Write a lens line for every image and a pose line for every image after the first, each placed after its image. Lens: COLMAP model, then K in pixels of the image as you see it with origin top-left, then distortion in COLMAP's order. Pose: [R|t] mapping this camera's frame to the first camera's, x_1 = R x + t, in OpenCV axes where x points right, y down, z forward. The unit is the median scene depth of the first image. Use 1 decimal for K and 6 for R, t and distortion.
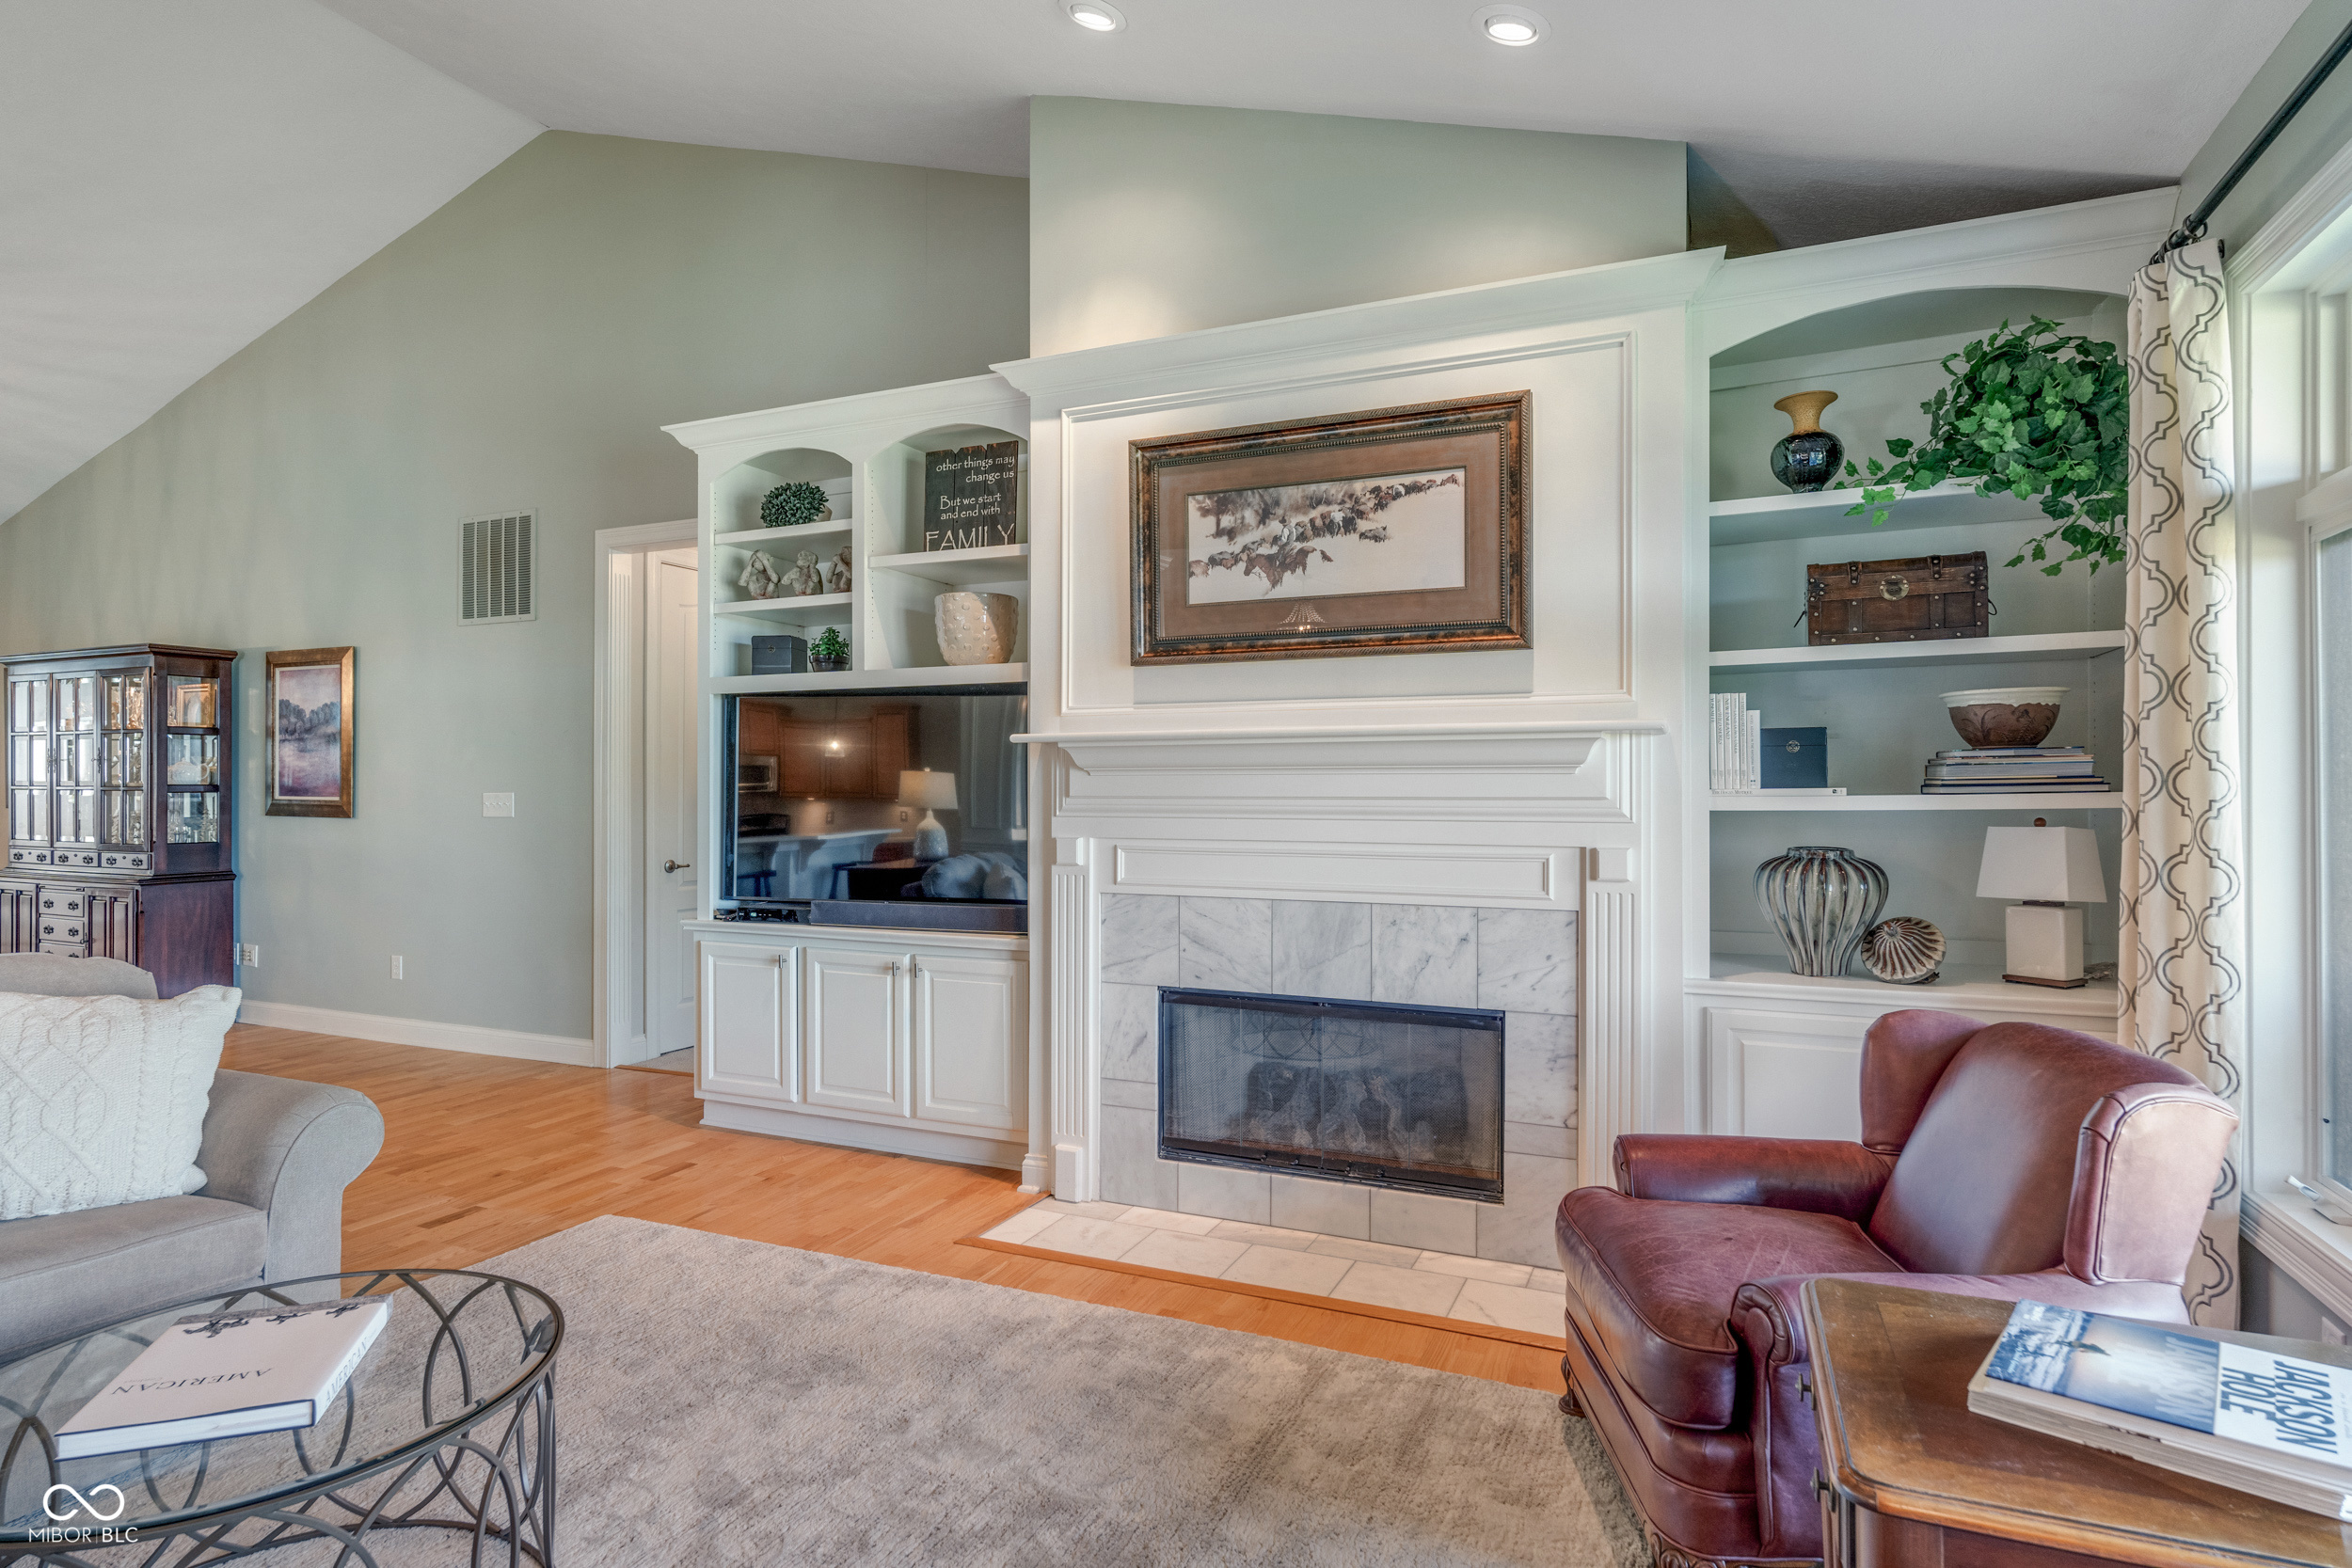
lens RADIAL K [[1245.2, 0, 1191.6], [0, 1245.2, 787.7], [0, 0, 1]] dist [-0.006746, 0.002966]
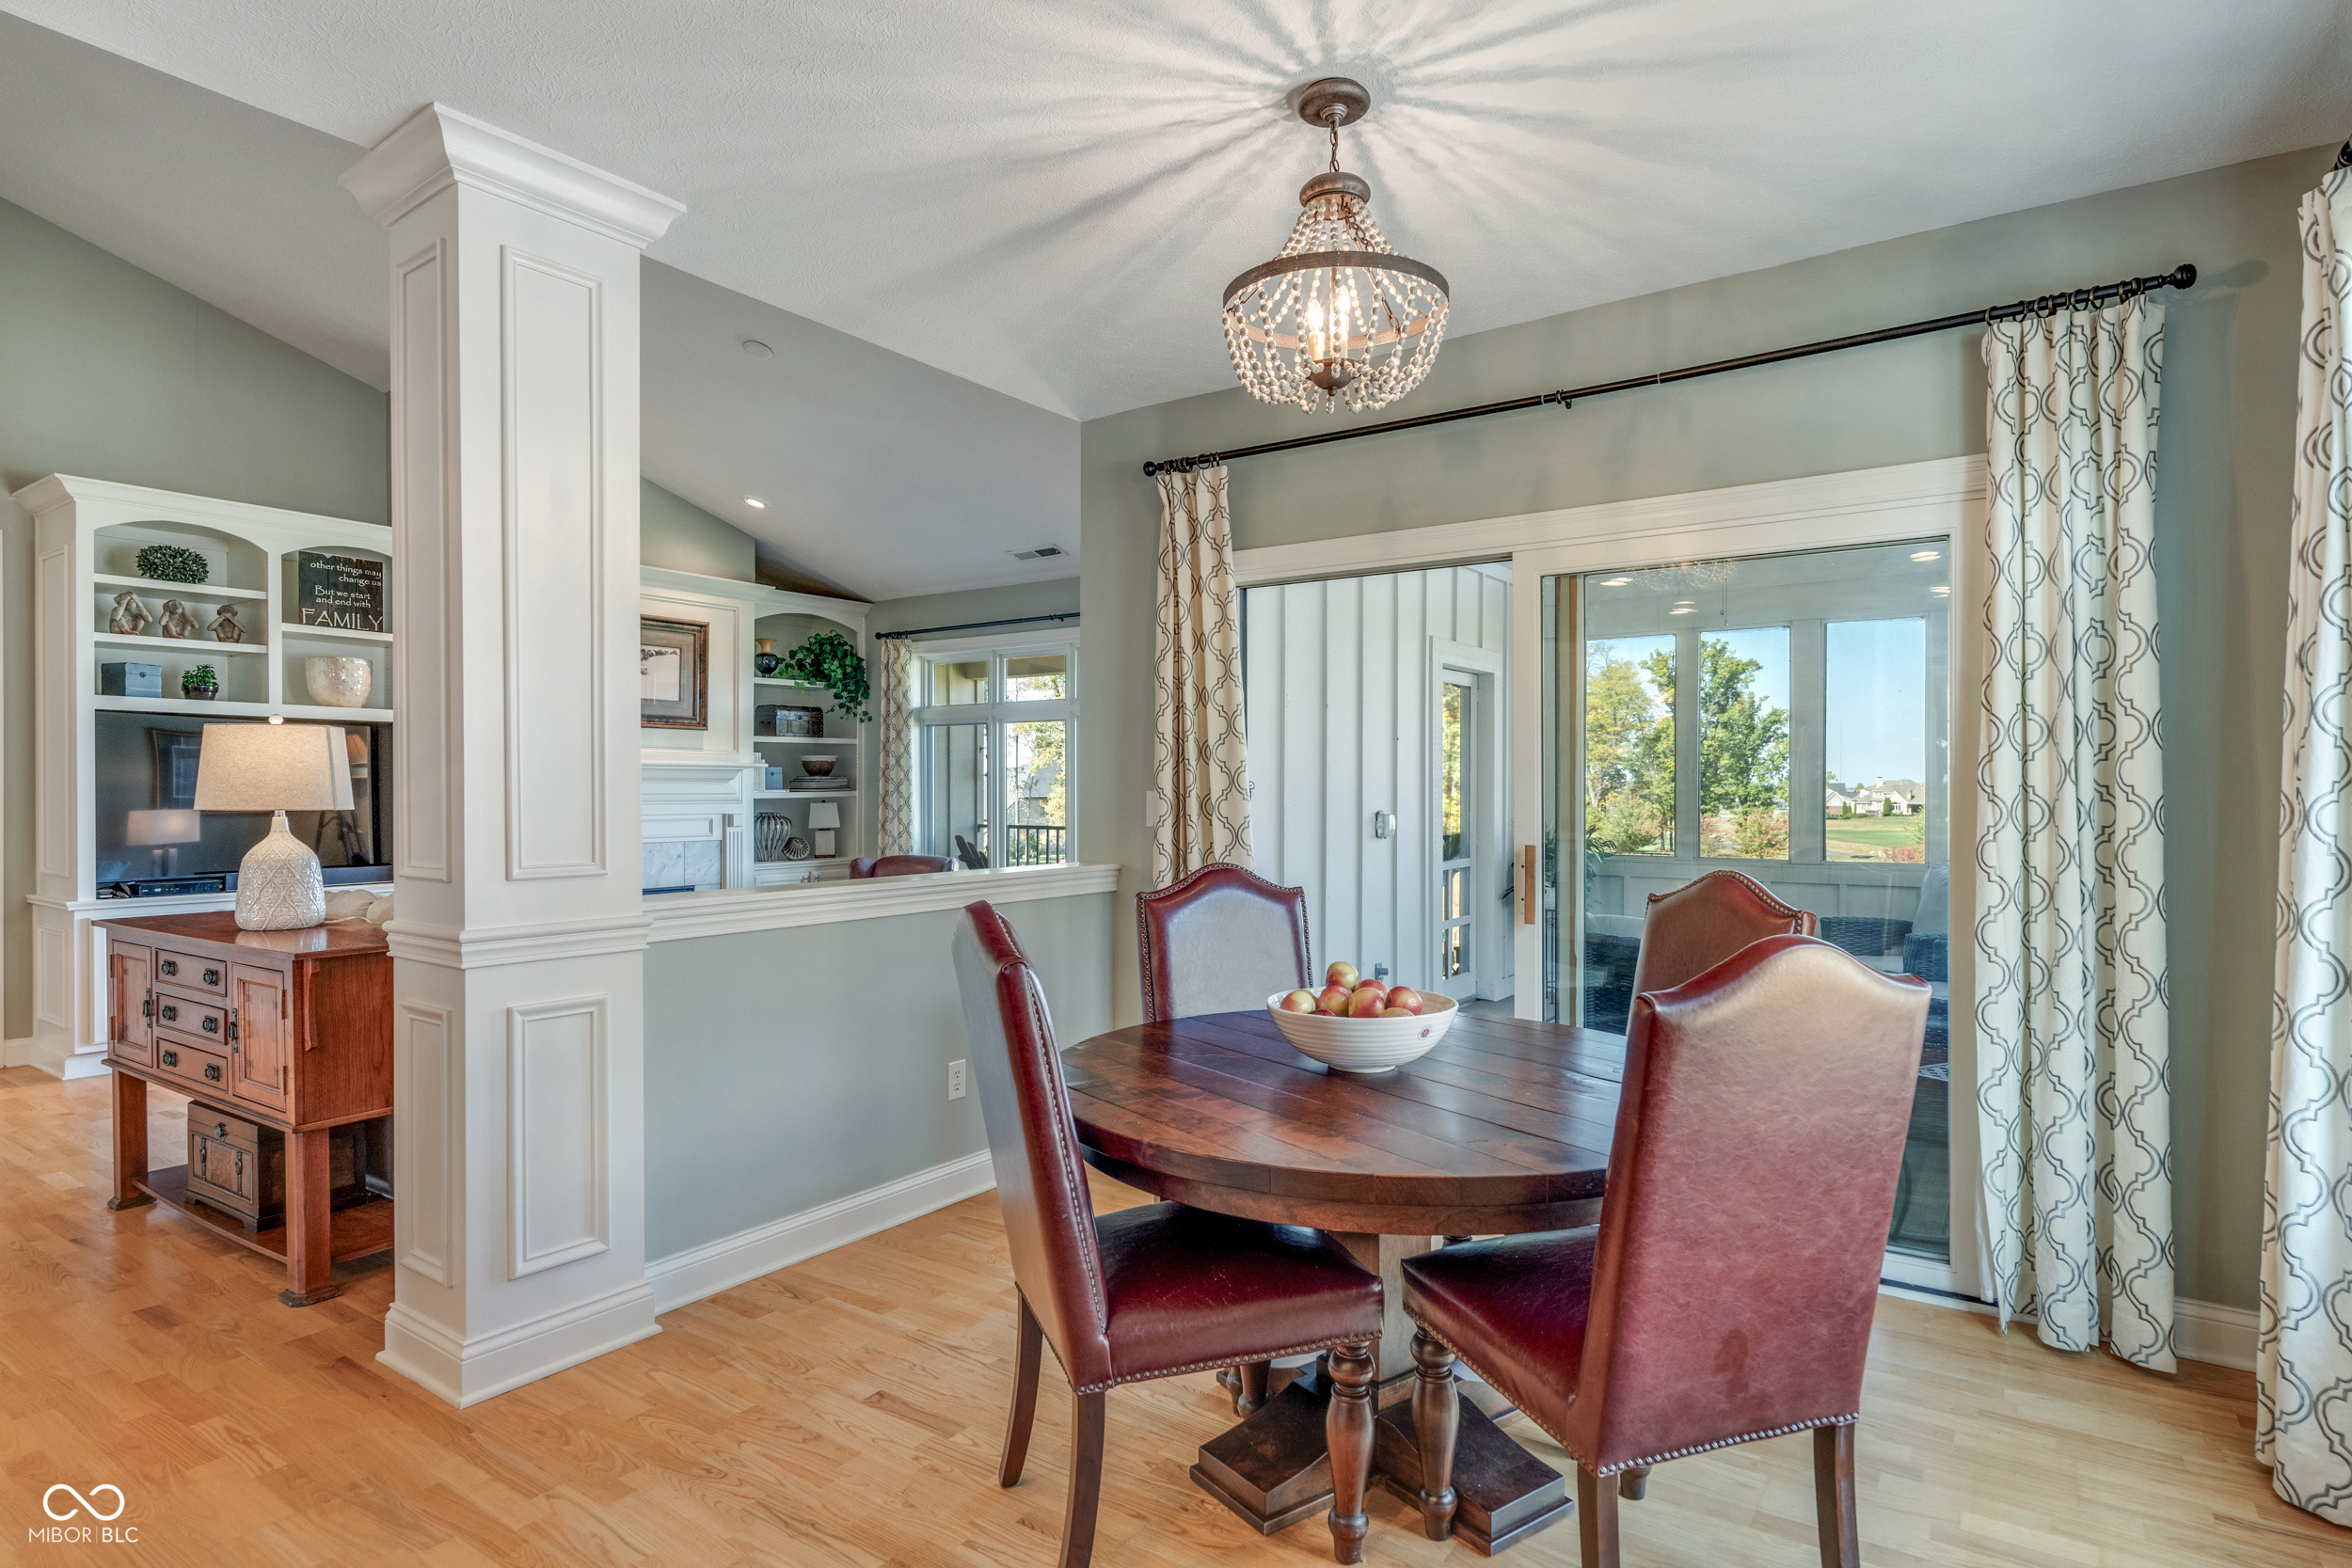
lens RADIAL K [[1245.2, 0, 1174.9], [0, 1245.2, 799.4], [0, 0, 1]] dist [-0.006746, 0.002966]
pose [[0.186174, -0.004384, 0.982507, -1.510530], [0.001992, 0.999990, 0.004085, 0.009155], [-0.982515, 0.001196, 0.186181, -0.254984]]
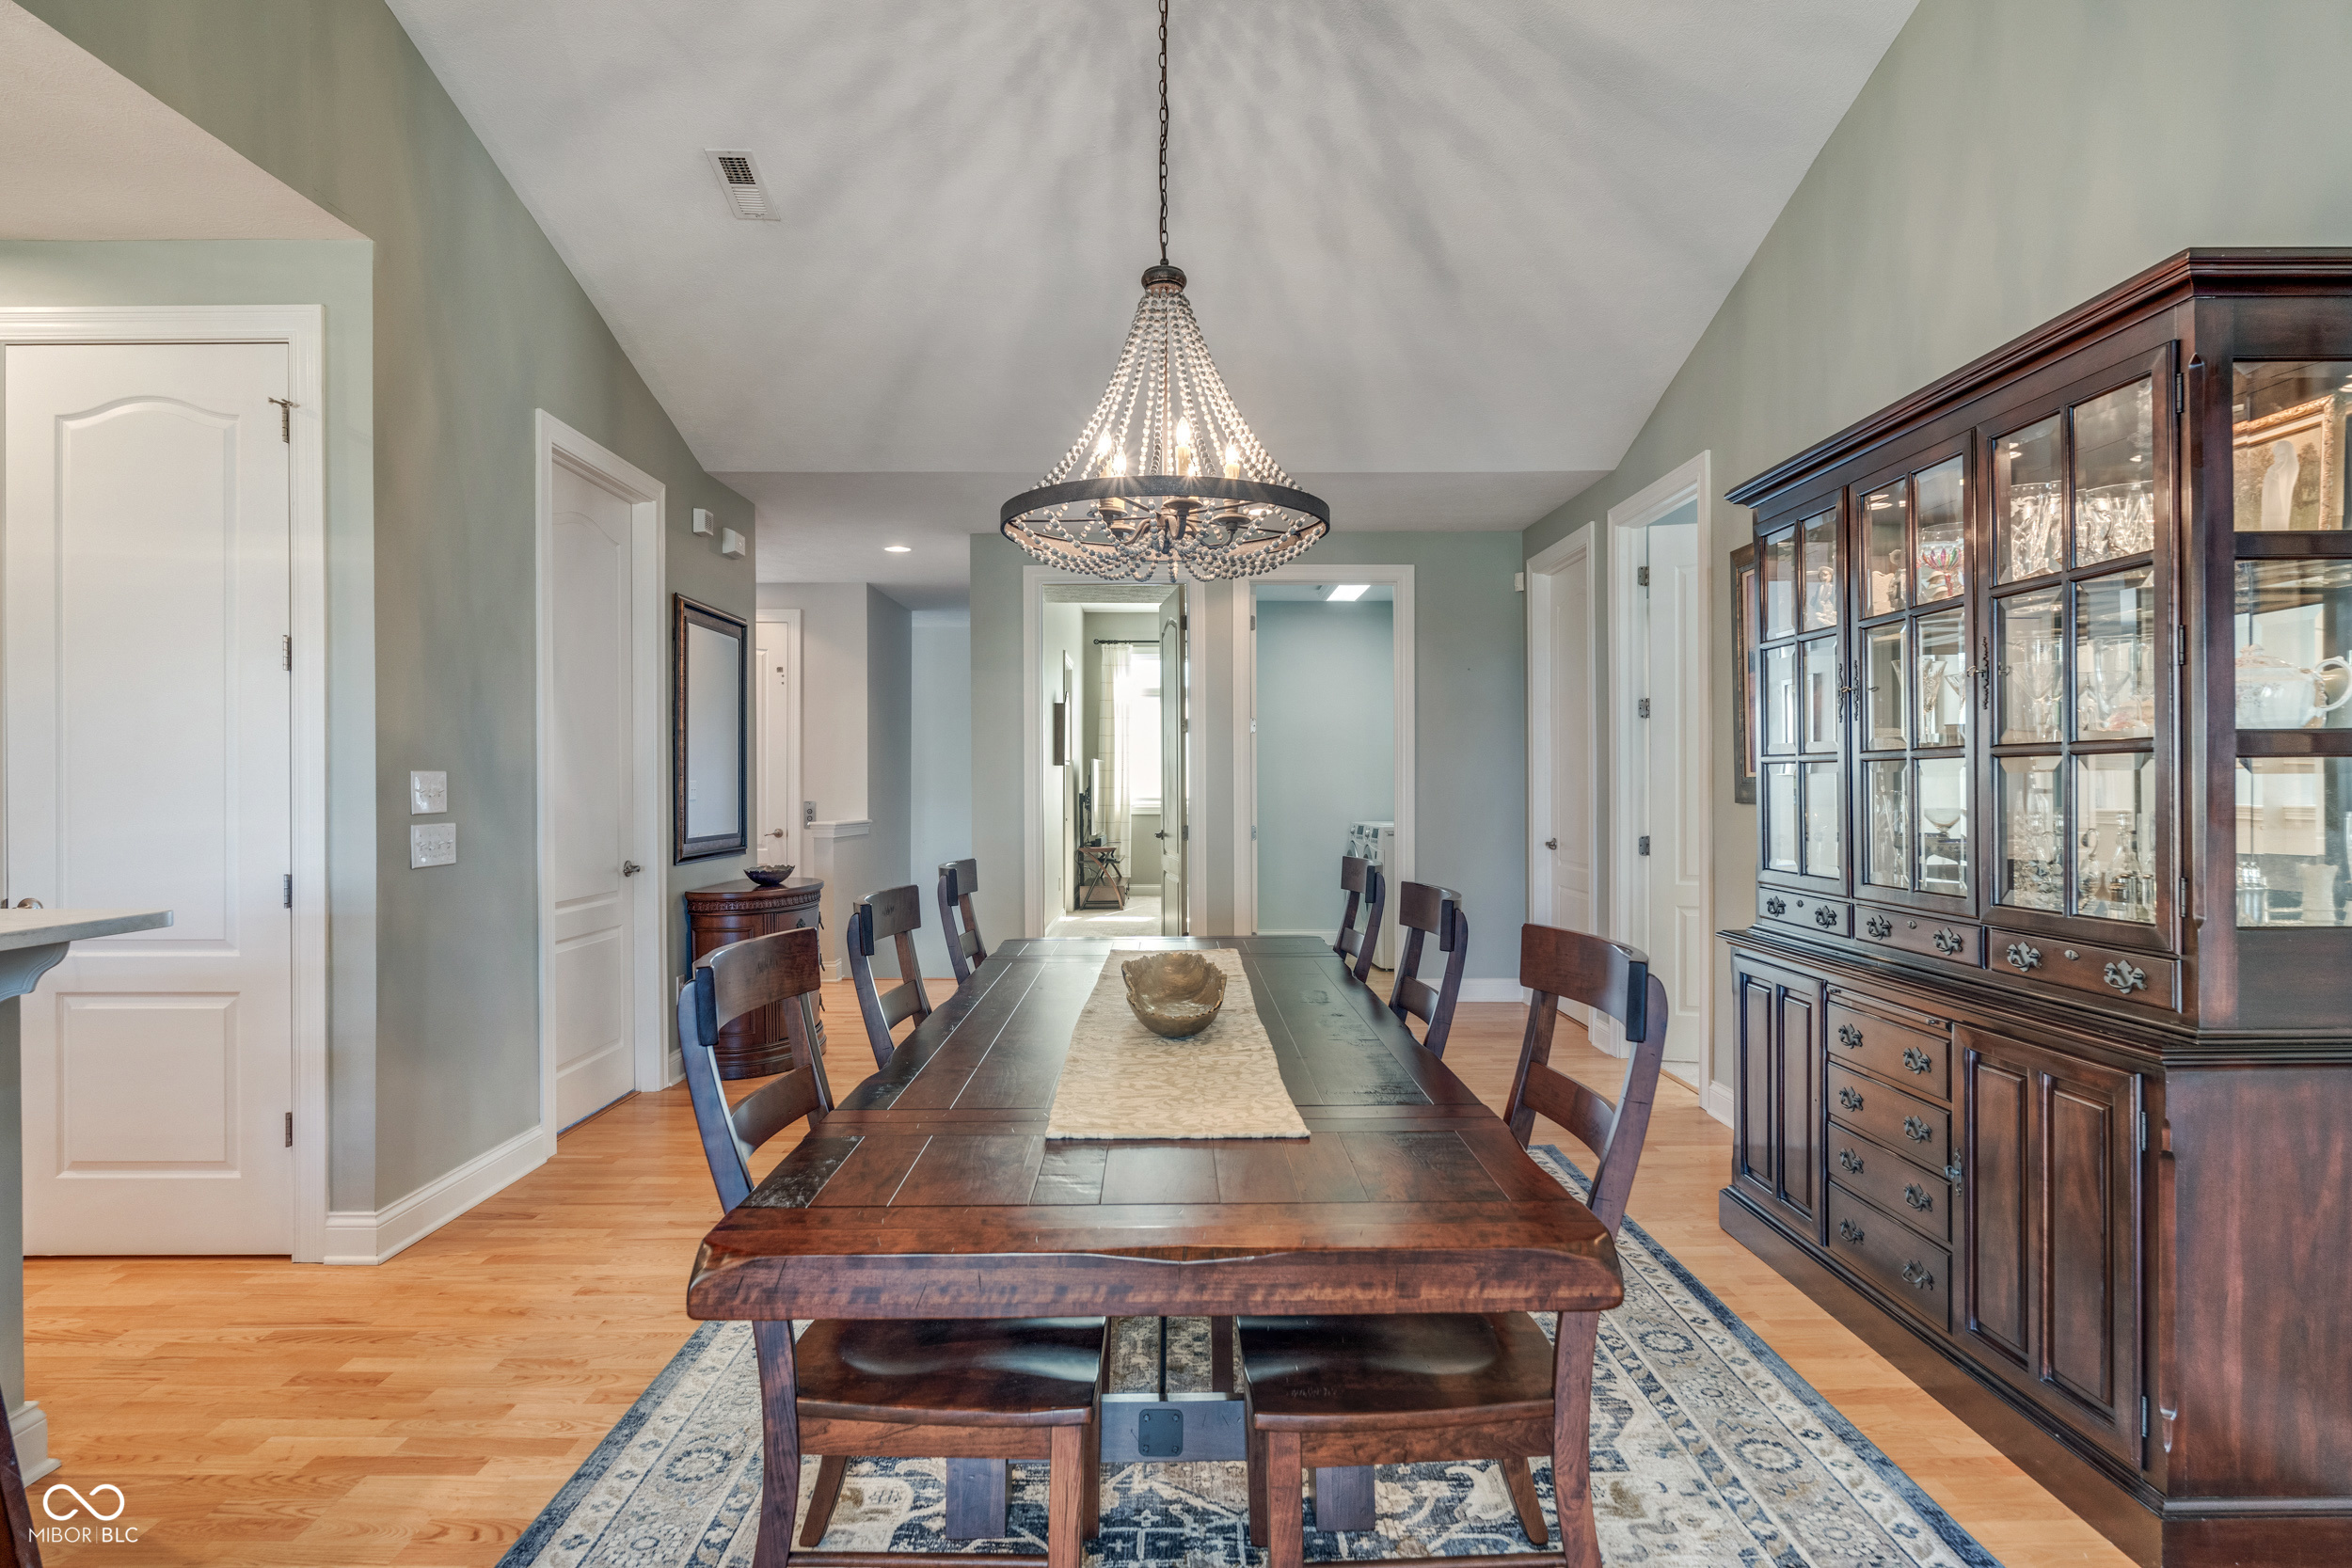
lens RADIAL K [[1245.2, 0, 1180.8], [0, 1245.2, 784.1], [0, 0, 1]] dist [-0.006746, 0.002966]
pose [[0.416505, -0.006177, -0.909112, -1.022634], [0.002834, 0.999981, -0.005497, 0.017608], [0.909129, -0.000287, 0.416515, 1.002096]]
